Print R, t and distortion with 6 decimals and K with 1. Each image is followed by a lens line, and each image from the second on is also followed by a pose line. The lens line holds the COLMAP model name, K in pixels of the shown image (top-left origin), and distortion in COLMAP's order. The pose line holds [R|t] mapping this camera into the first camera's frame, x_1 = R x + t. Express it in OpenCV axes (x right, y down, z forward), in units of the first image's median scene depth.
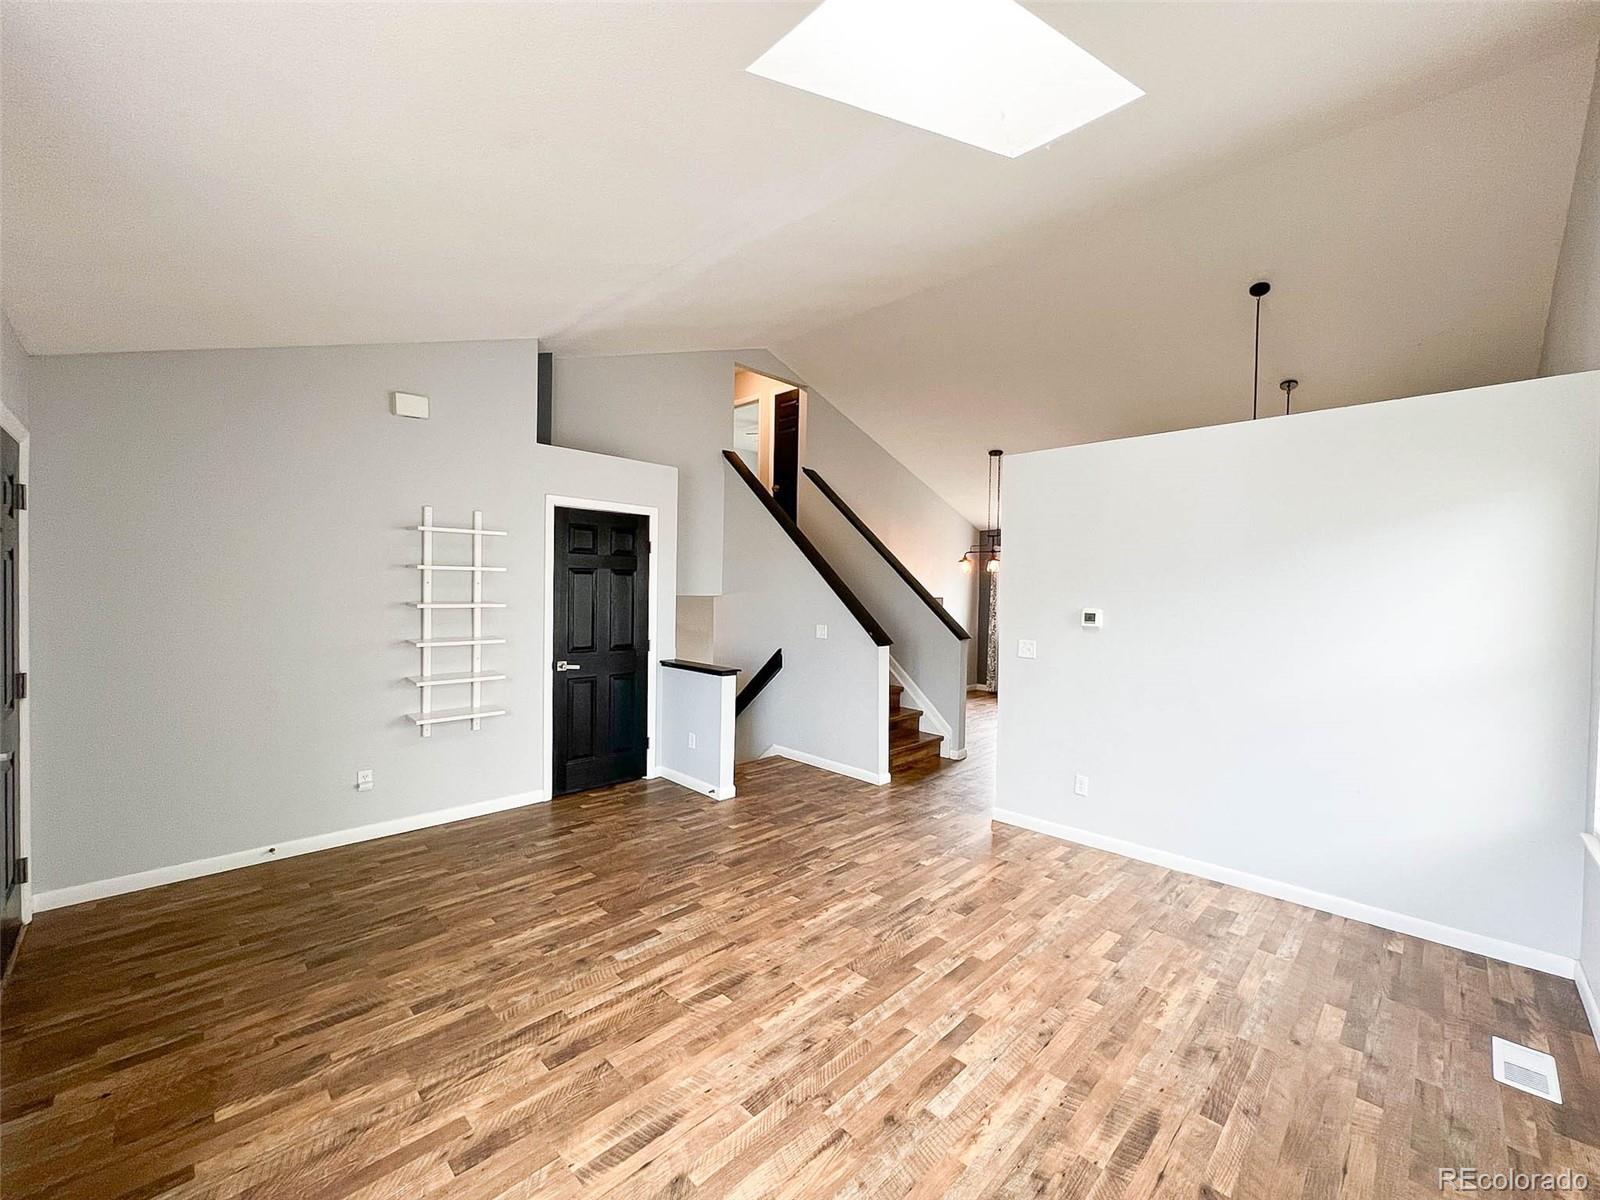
lens RADIAL K [[650.0, 0, 800.0], [0, 650.0, 600.0], [0, 0, 1]] dist [0.000136, 0.000297]
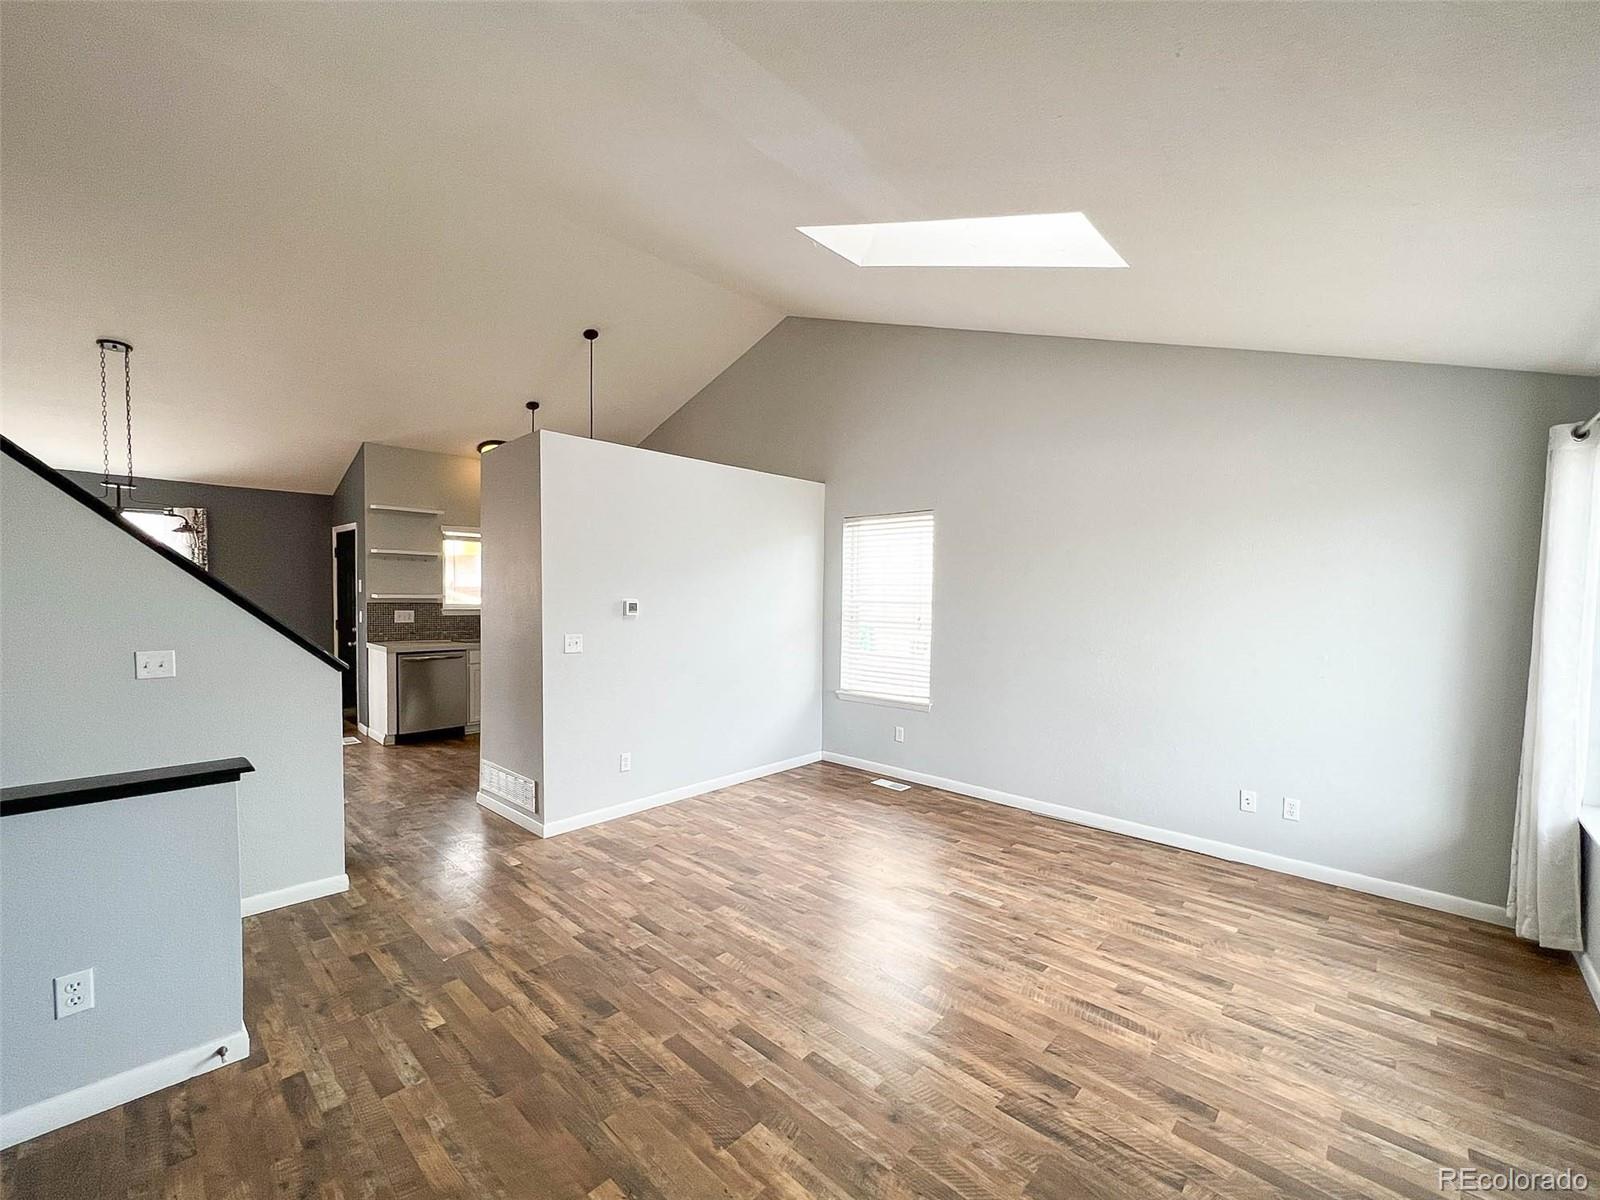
lens RADIAL K [[650.0, 0, 800.0], [0, 650.0, 600.0], [0, 0, 1]] dist [0.000136, 0.000297]
pose [[-0.028588, -0.031932, 0.999081, -0.980437], [0.000214, 0.999489, 0.031951, -0.041888], [-0.999591, 0.001127, -0.028567, 1.062402]]
